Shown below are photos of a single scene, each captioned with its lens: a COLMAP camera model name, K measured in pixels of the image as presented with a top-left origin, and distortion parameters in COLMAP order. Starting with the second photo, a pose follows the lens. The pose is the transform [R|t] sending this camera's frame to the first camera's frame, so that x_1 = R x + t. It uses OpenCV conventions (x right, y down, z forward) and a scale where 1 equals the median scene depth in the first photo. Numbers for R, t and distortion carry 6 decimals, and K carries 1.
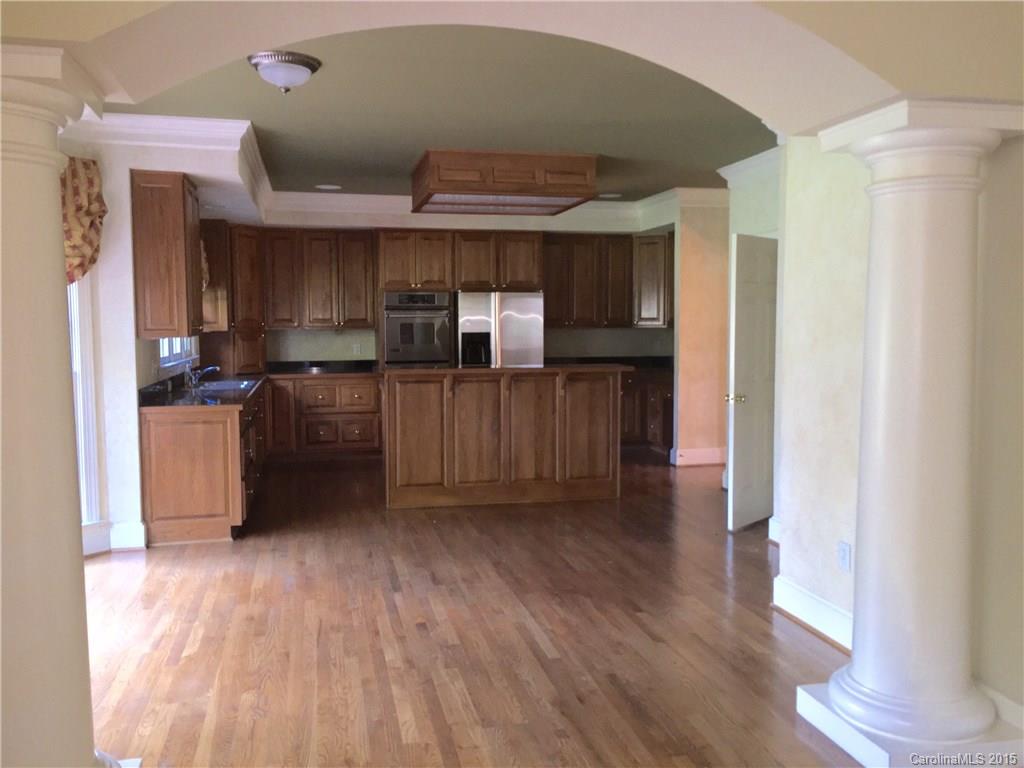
lens RADIAL K [[896.1, 0, 511.3], [0, 896.1, 381.1], [0, 0, 1]] dist [0.060099, -0.068242]
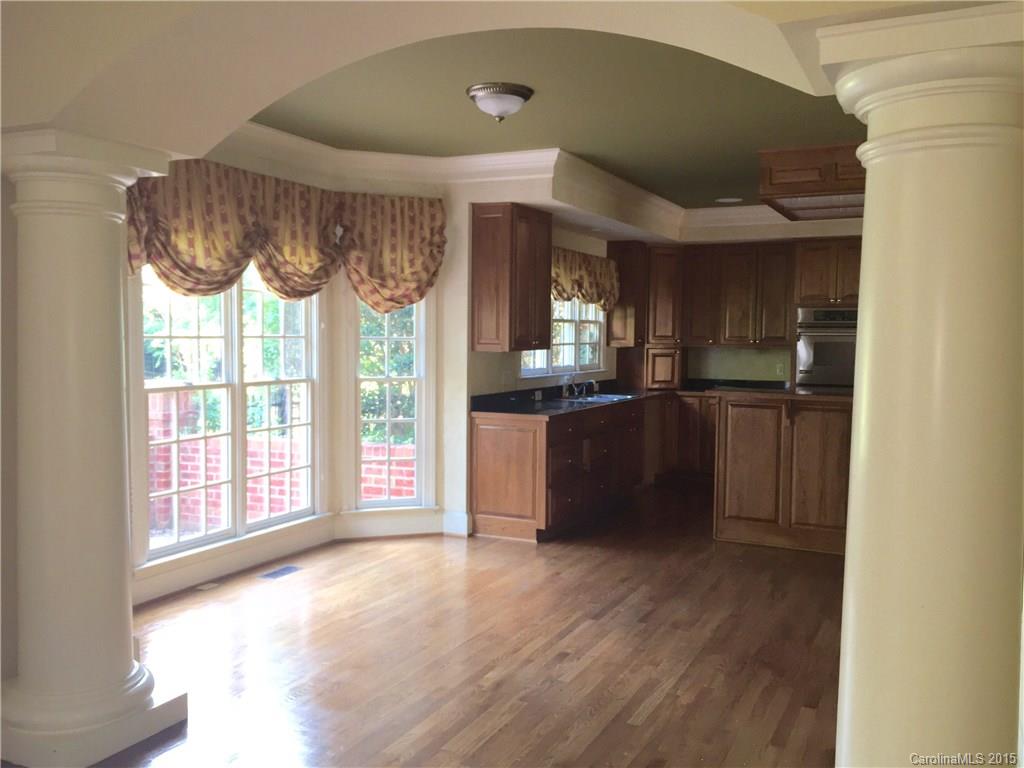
lens RADIAL K [[896.1, 0, 511.3], [0, 896.1, 381.1], [0, 0, 1]] dist [0.060099, -0.068242]
pose [[0.771836, 0.045539, -0.634189, 0.357536], [-0.057291, 0.998356, 0.001963, -0.015411], [0.633236, 0.034818, 0.773176, 0.166409]]
